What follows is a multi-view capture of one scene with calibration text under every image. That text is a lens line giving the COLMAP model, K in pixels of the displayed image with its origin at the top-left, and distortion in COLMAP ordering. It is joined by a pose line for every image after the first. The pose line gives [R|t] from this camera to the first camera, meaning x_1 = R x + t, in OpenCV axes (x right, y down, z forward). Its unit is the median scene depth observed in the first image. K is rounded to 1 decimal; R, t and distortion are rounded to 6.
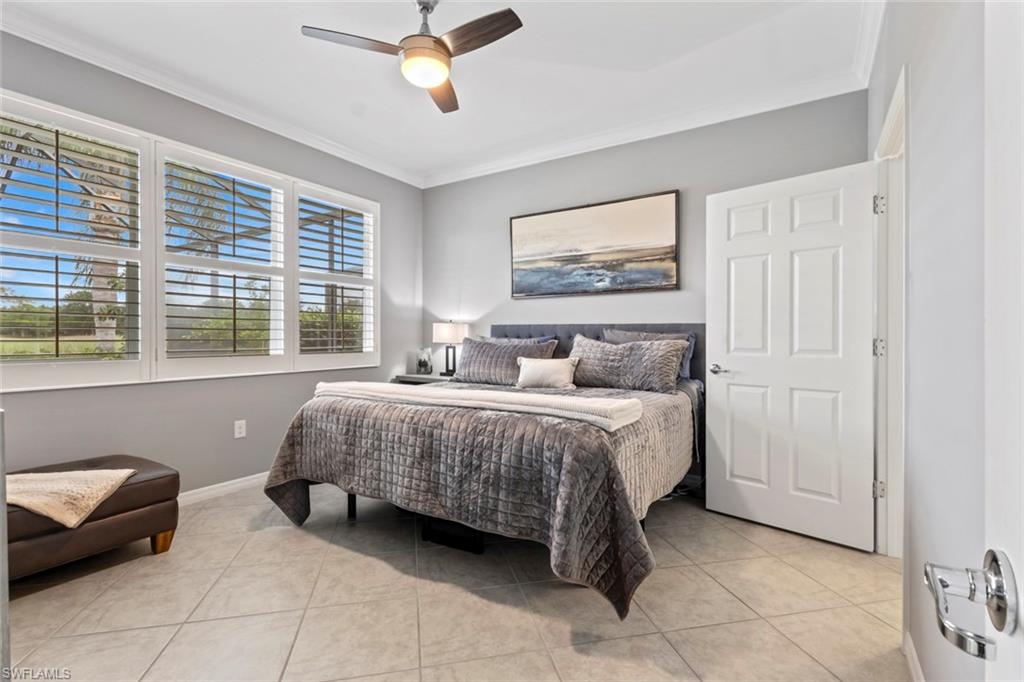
lens RADIAL K [[474.1, 0, 506.3], [0, 474.1, 340.6], [0, 0, 1]] dist [-0.002638, 0.002907]
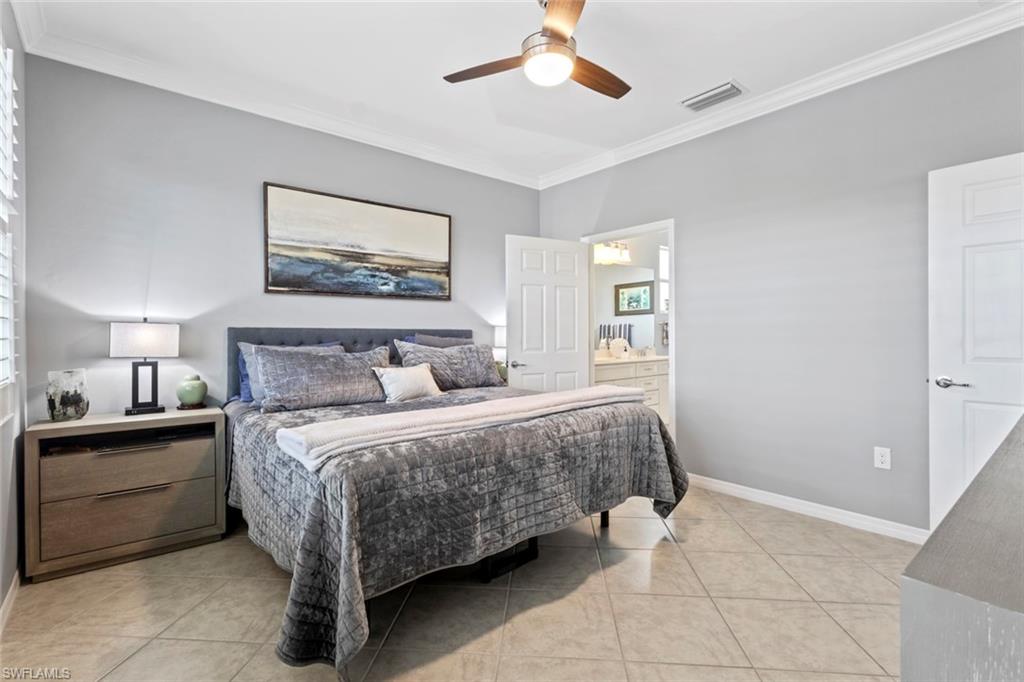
lens RADIAL K [[474.1, 0, 511.1], [0, 474.1, 337.7], [0, 0, 1]] dist [-0.002638, 0.002907]
pose [[0.284068, -0.008305, 0.958768, -0.654982], [0.016292, 0.999860, 0.003834, -0.015854], [-0.958666, 0.014531, 0.284163, 0.473387]]
